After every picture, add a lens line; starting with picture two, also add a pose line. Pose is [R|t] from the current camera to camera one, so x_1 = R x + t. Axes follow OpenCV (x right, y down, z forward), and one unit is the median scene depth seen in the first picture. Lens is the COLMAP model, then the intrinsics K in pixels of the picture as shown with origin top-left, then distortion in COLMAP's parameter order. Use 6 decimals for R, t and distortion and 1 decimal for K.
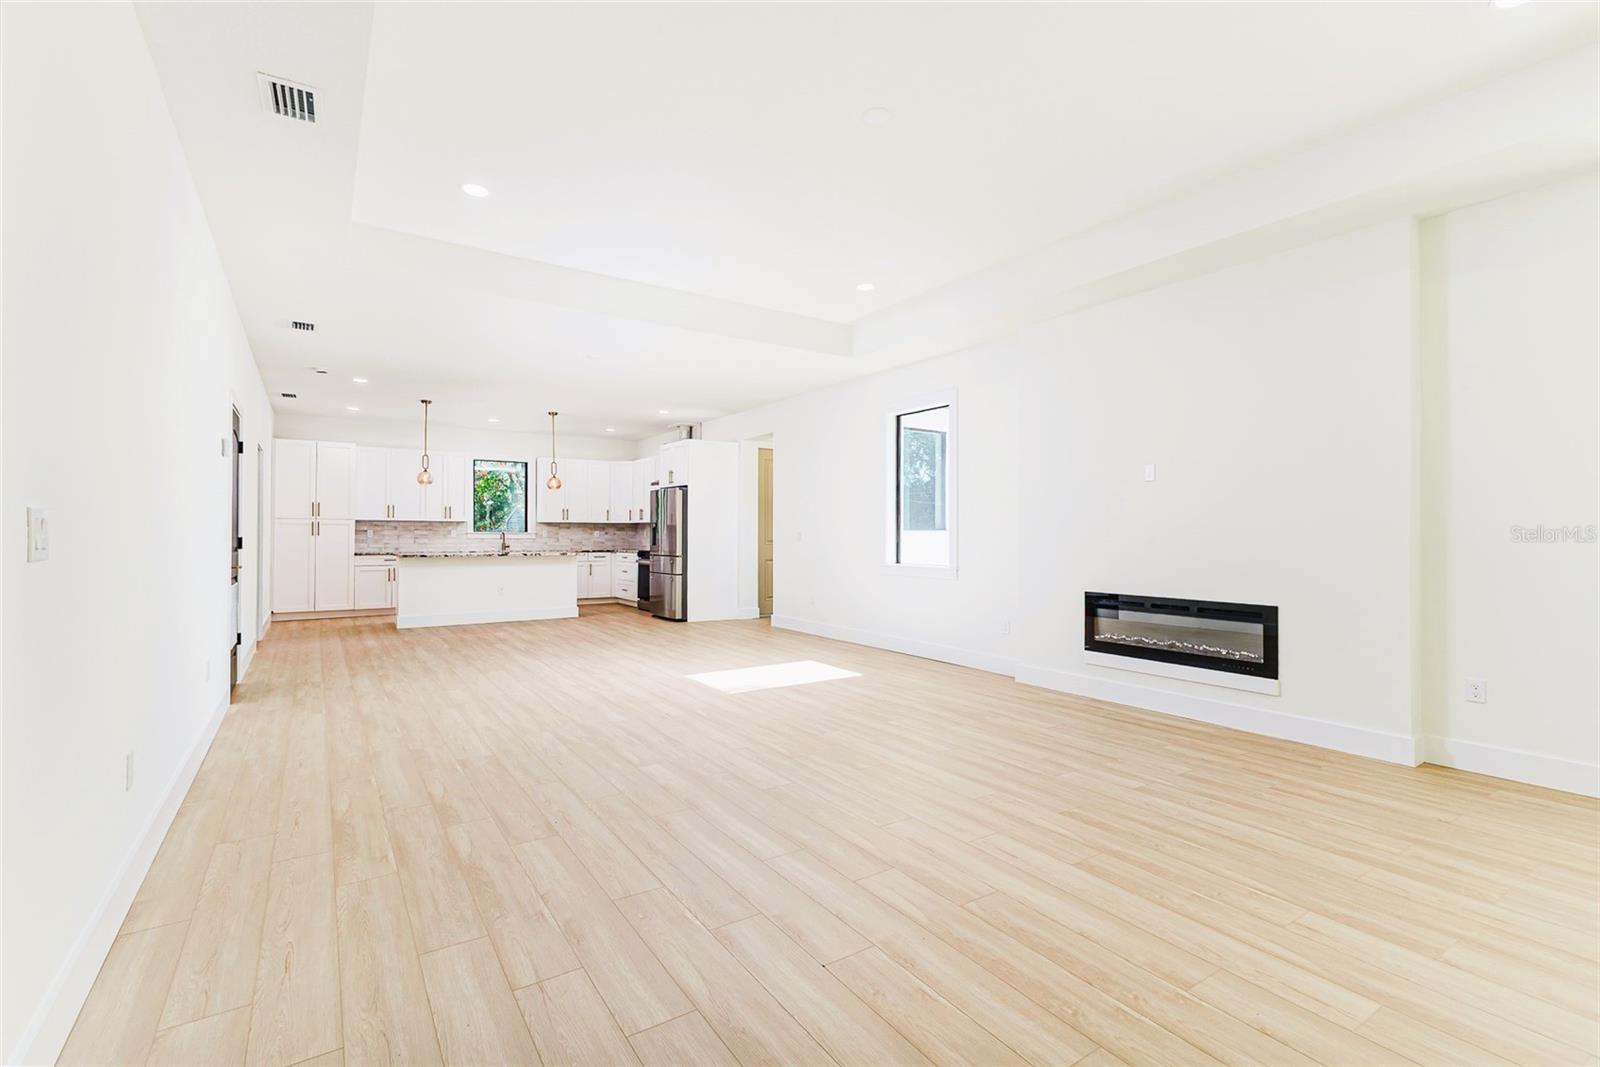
lens RADIAL K [[731.3, 0, 802.9], [0, 731.3, 535.9], [0, 0, 1]] dist [-0.005233, -0.001566]
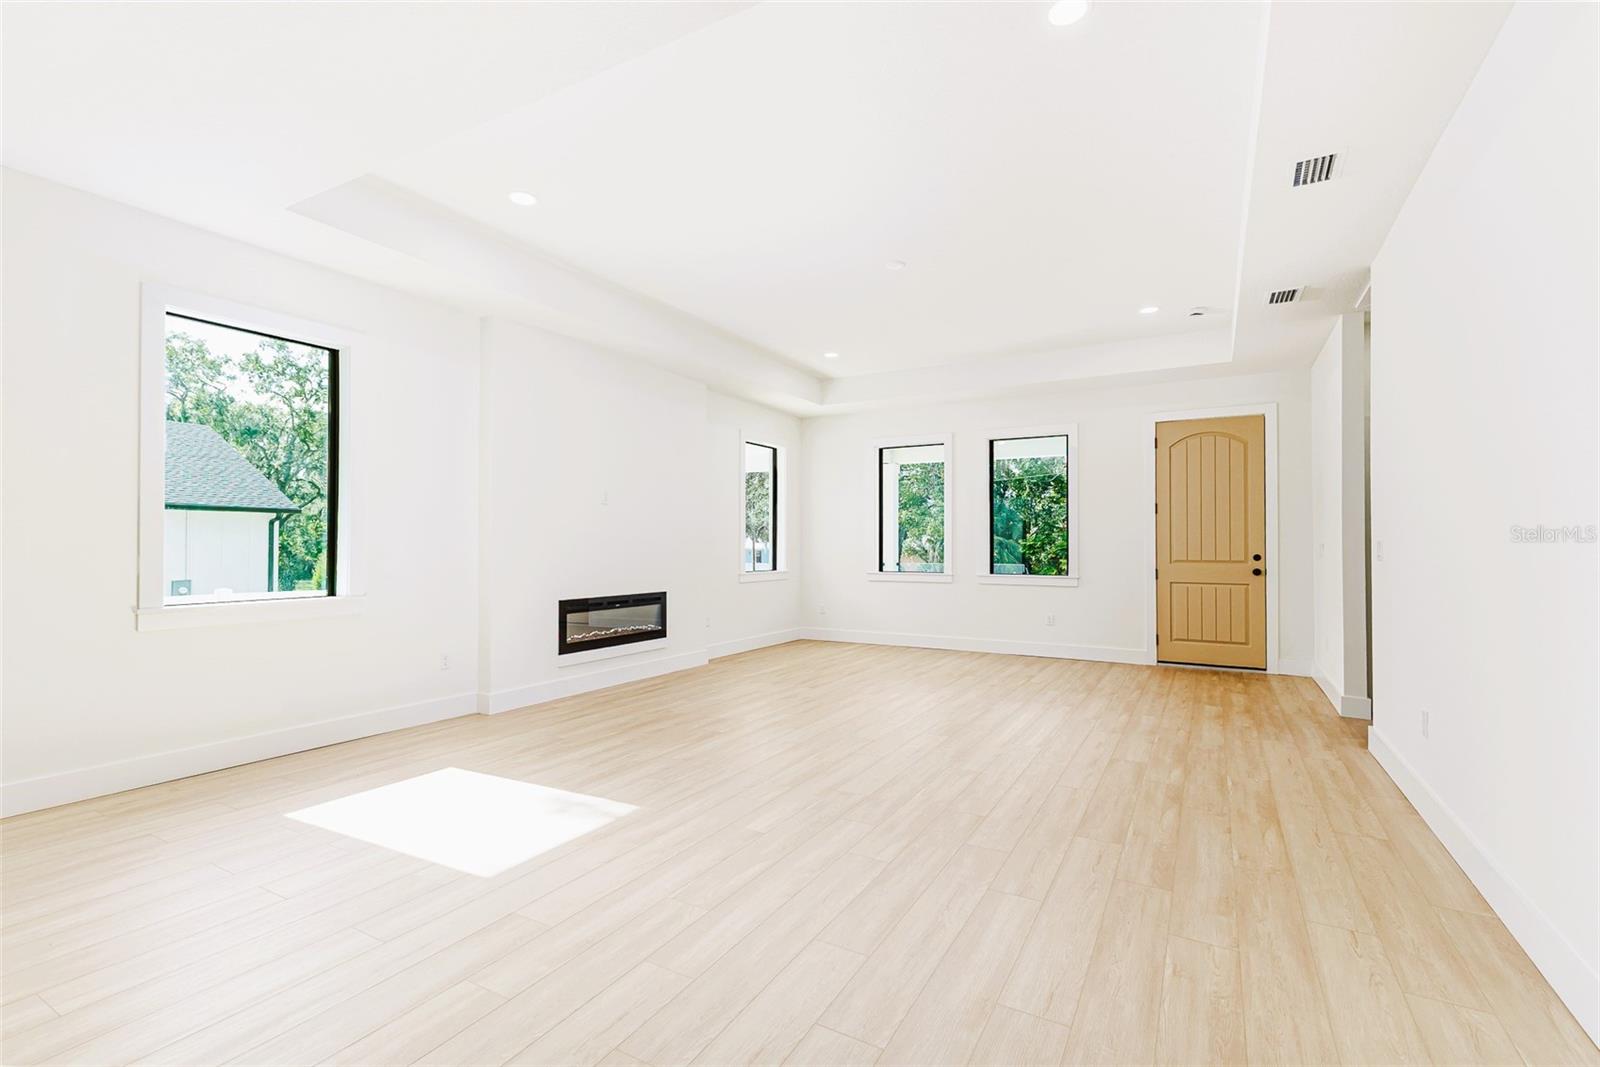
lens RADIAL K [[731.3, 0, 793.8], [0, 731.3, 538.0], [0, 0, 1]] dist [-0.005233, -0.001566]
pose [[-0.448043, 0.010342, 0.893952, -0.734634], [-0.002508, 0.999915, -0.012825, 0.000271], [-0.894008, -0.007989, -0.447979, 1.209233]]
